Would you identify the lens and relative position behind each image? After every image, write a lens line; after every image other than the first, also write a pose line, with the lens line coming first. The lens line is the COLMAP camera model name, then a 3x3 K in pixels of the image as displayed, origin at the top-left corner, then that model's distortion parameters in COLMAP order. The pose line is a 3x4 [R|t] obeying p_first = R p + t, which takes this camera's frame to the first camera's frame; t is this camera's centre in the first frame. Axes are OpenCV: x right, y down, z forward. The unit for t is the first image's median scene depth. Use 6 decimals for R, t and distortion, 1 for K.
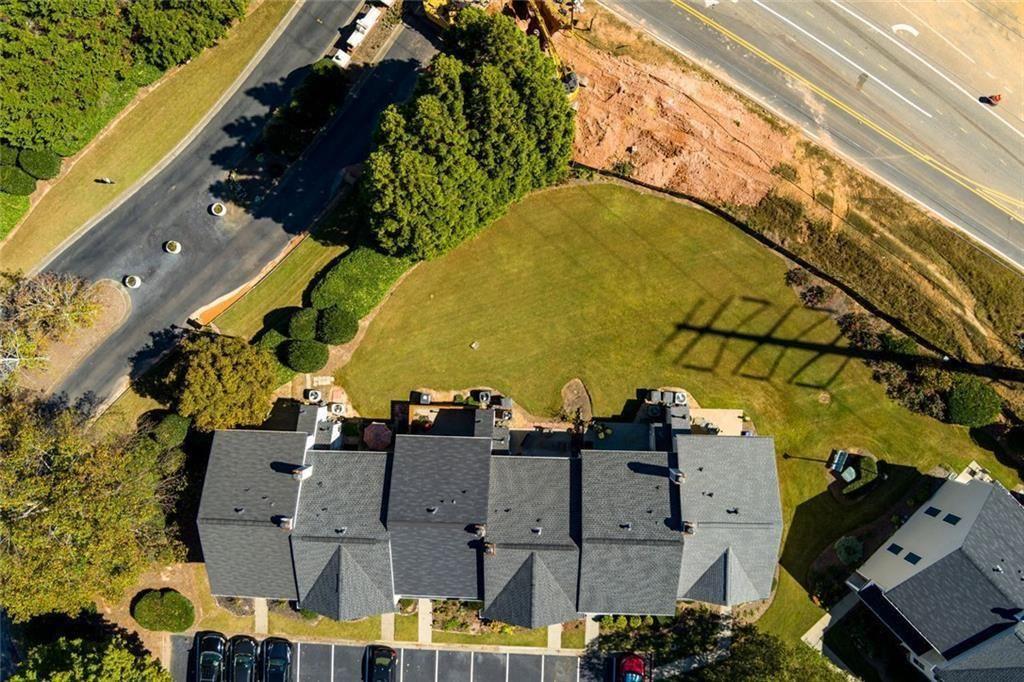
lens RADIAL K [[821.2, 0, 507.2], [0, 821.2, 338.5], [0, 0, 1]] dist [-0.078674, 0.026246]
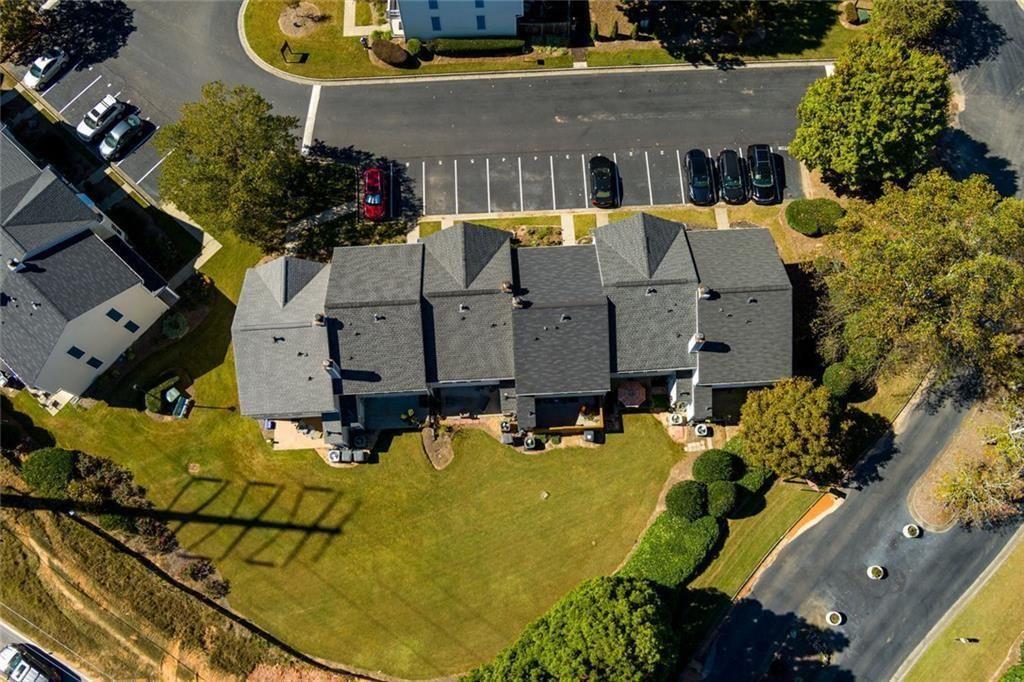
lens RADIAL K [[821.2, 0, 510.1], [0, 821.2, 337.7], [0, 0, 1]] dist [-0.078674, 0.026246]
pose [[-0.995810, 0.087552, 0.026406, -0.041481], [-0.074894, -0.946503, 0.313885, -0.118718], [0.052475, 0.310592, 0.949094, 0.013266]]
